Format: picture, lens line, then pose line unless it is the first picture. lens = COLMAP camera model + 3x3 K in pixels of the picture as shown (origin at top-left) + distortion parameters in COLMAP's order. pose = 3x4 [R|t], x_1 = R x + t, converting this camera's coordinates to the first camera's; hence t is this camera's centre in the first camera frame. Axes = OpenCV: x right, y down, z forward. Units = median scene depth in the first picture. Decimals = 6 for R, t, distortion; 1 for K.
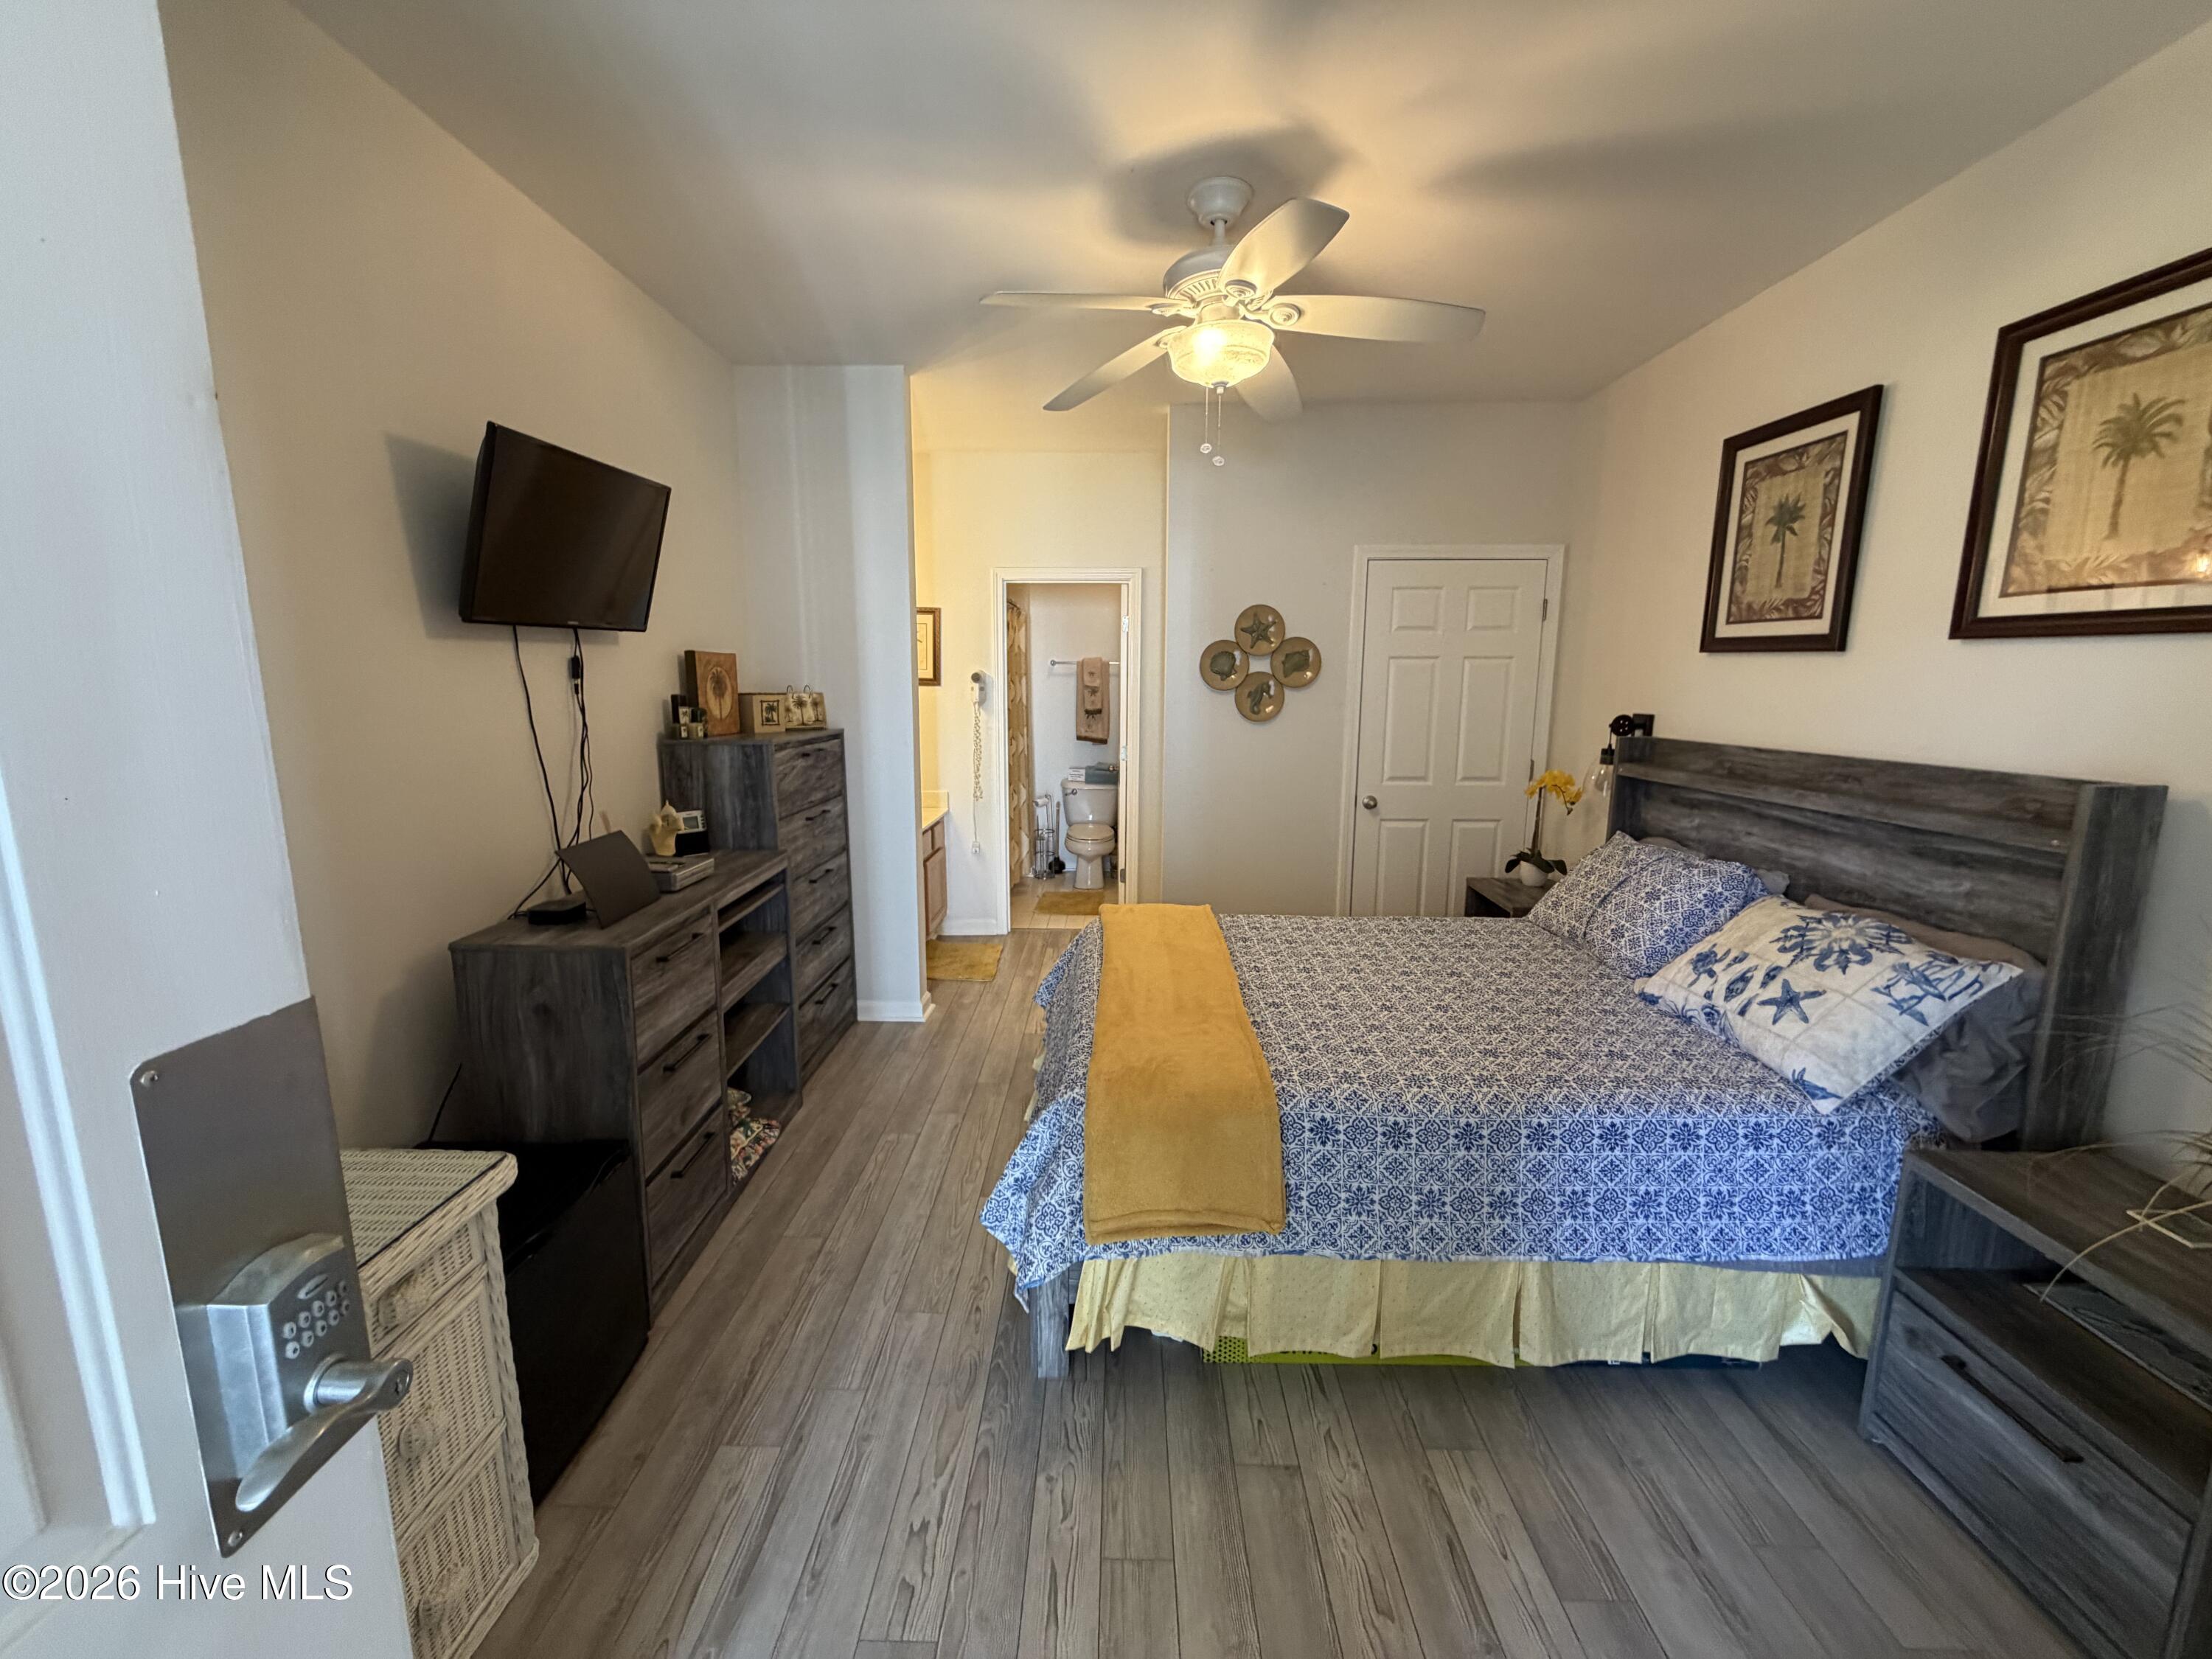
lens RADIAL K [[886.2, 0, 1097.4], [0, 886.2, 825.6], [0, 0, 1]] dist [0.002888, 0.000554]
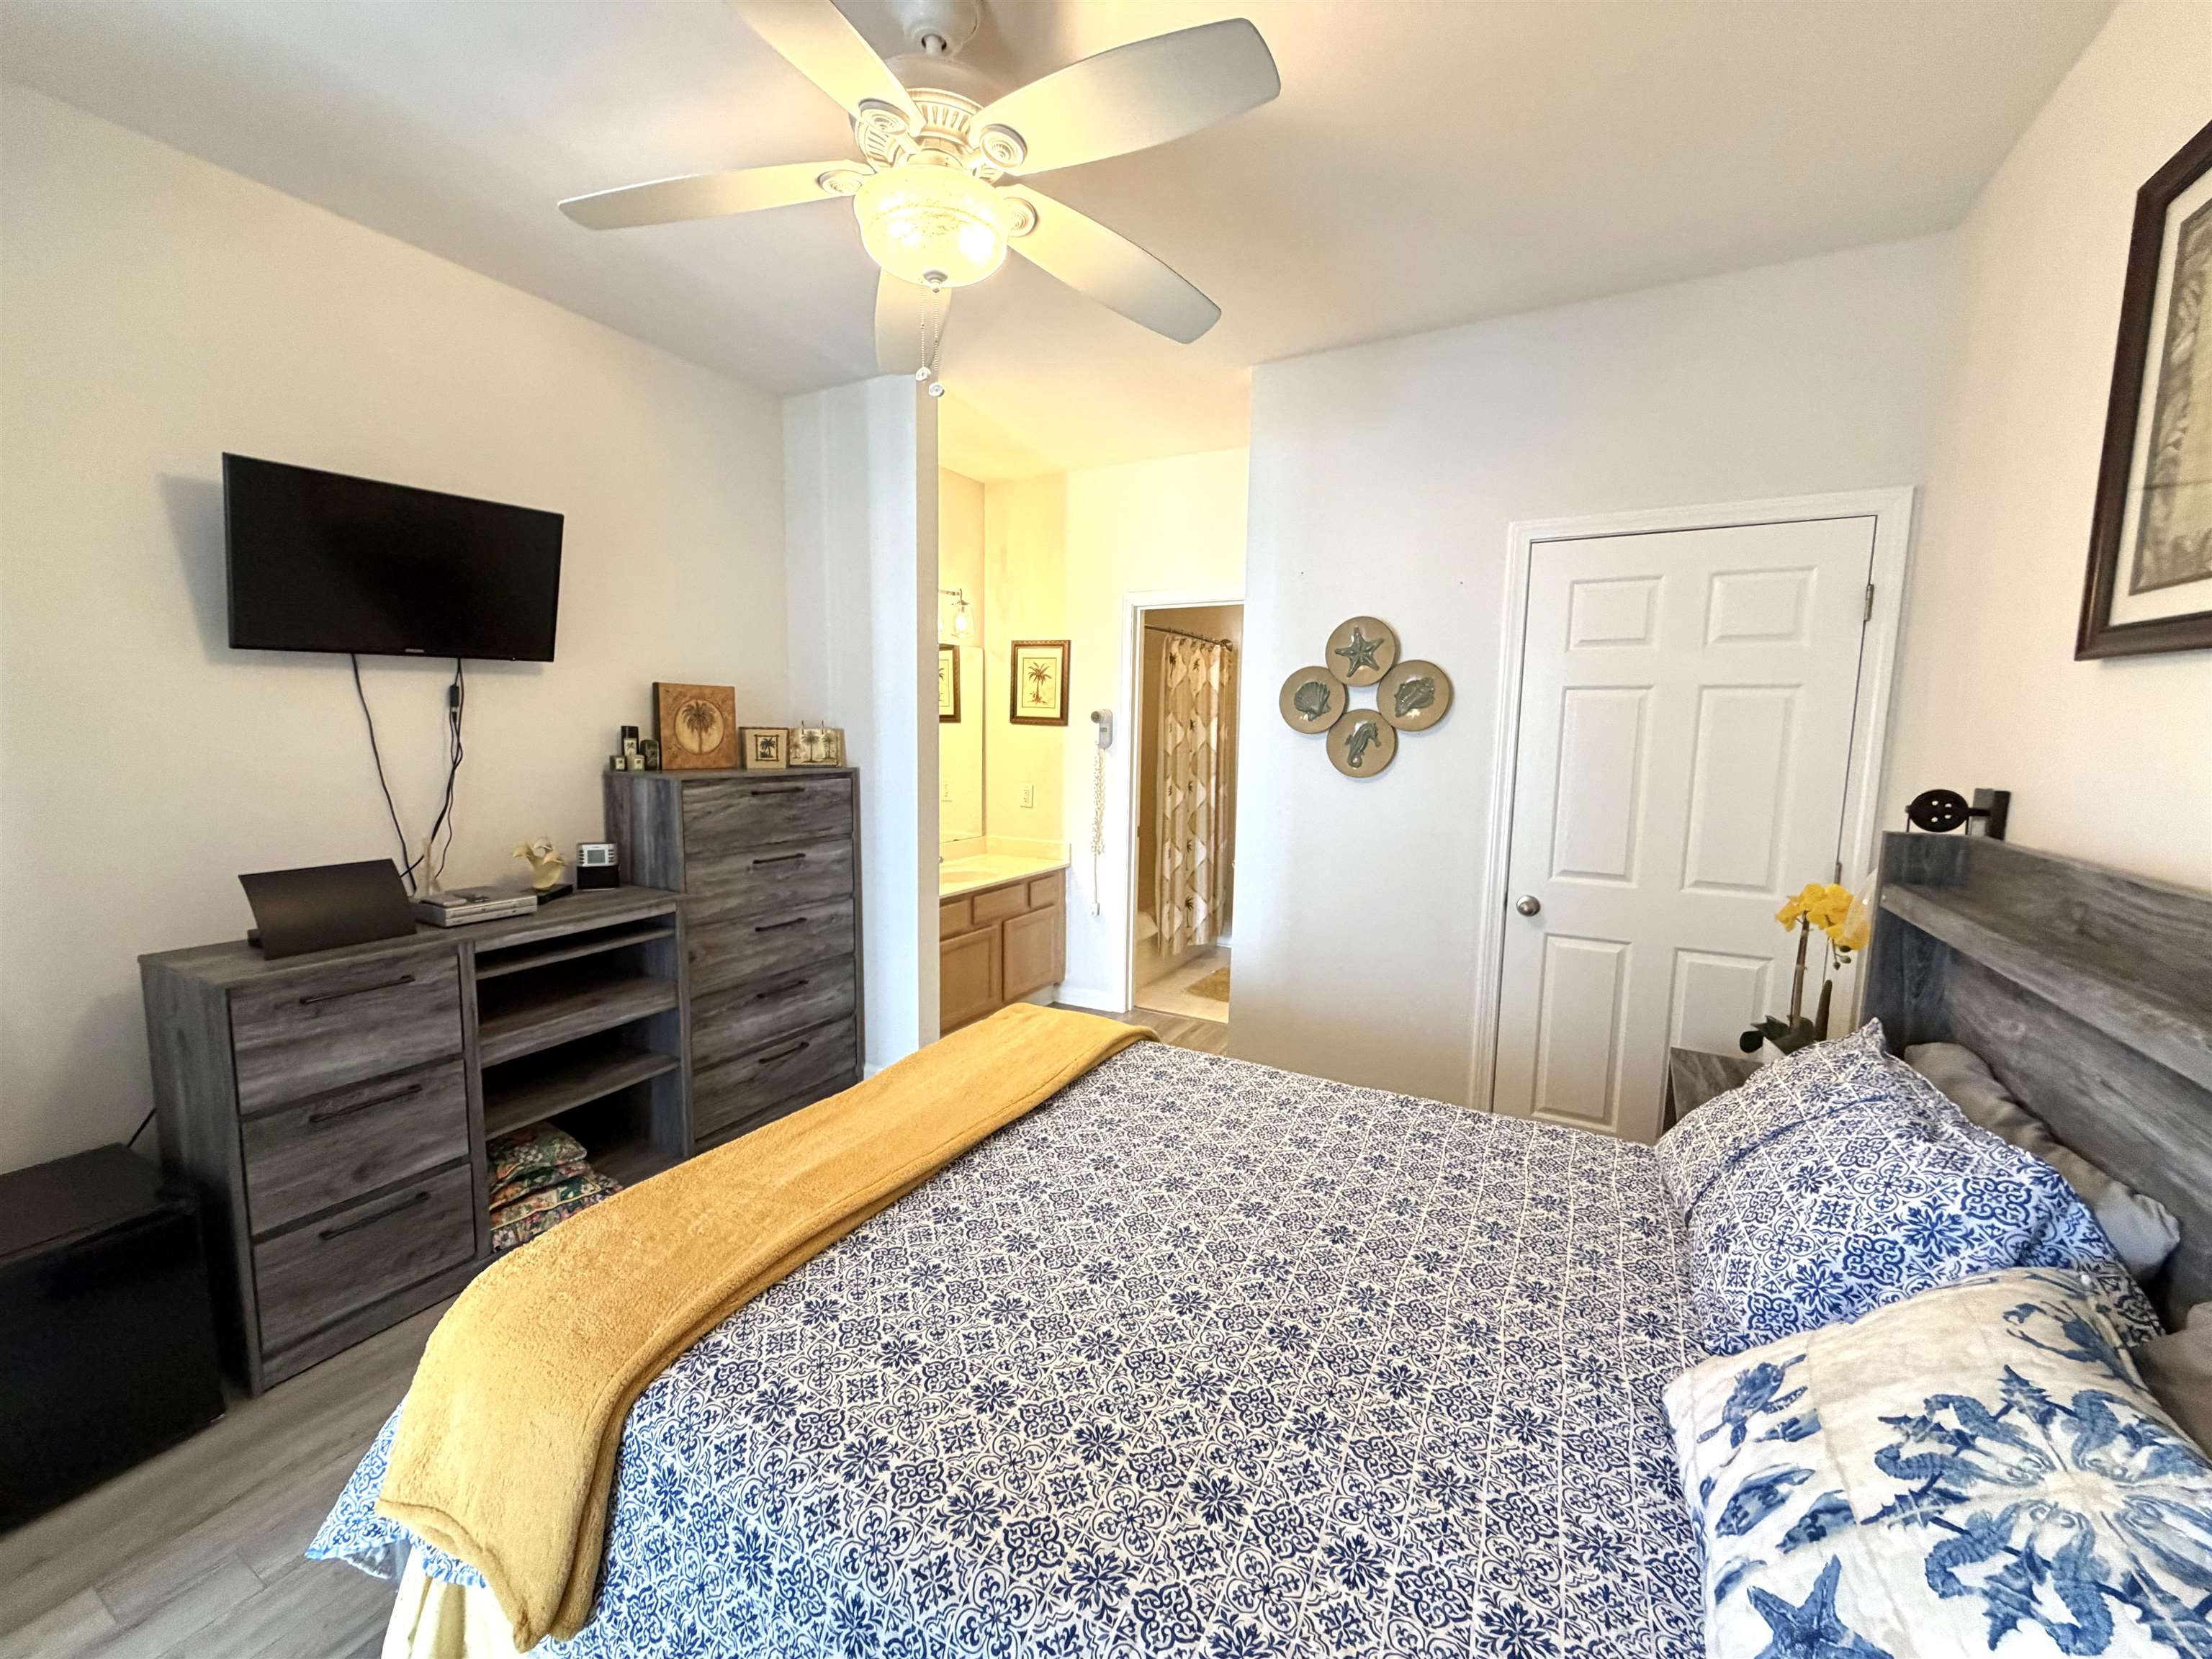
lens RADIAL K [[886.2, 0, 1087.7], [0, 886.2, 822.9], [0, 0, 1]] dist [0.002888, 0.000554]
pose [[0.884878, 0.061851, -0.461699, 0.450368], [-0.087421, 0.995585, -0.034177, -0.051473], [0.457547, 0.070604, 0.886378, 0.368163]]
